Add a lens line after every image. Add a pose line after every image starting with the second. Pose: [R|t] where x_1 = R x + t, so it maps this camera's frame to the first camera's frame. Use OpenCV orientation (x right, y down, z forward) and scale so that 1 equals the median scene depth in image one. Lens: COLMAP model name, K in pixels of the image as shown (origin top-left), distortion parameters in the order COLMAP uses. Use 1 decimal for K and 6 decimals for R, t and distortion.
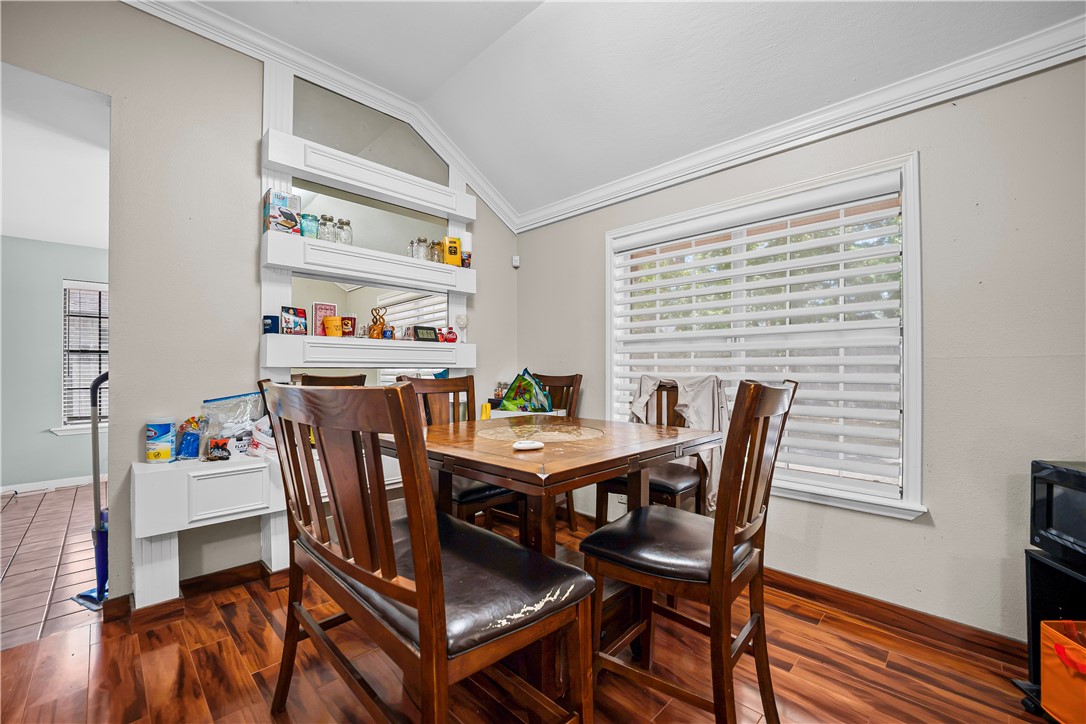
lens RADIAL K [[439.3, 0, 537.1], [0, 439.3, 371.5], [0, 0, 1]] dist [-0.021270, 0.003466]
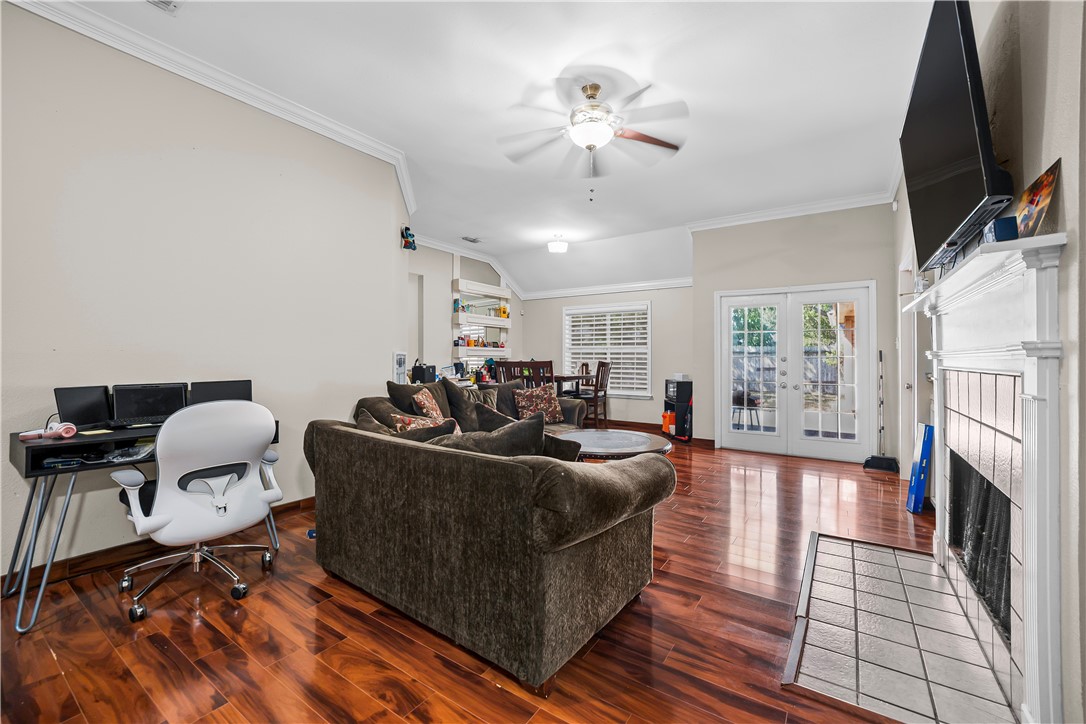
lens RADIAL K [[439.3, 0, 543.5], [0, 439.3, 359.2], [0, 0, 1]] dist [-0.021270, 0.003466]
pose [[0.978263, 0.001727, 0.207359, -0.508071], [-0.000389, 0.999979, -0.006493, 0.014046], [-0.207366, 0.006271, 0.978243, -1.575256]]
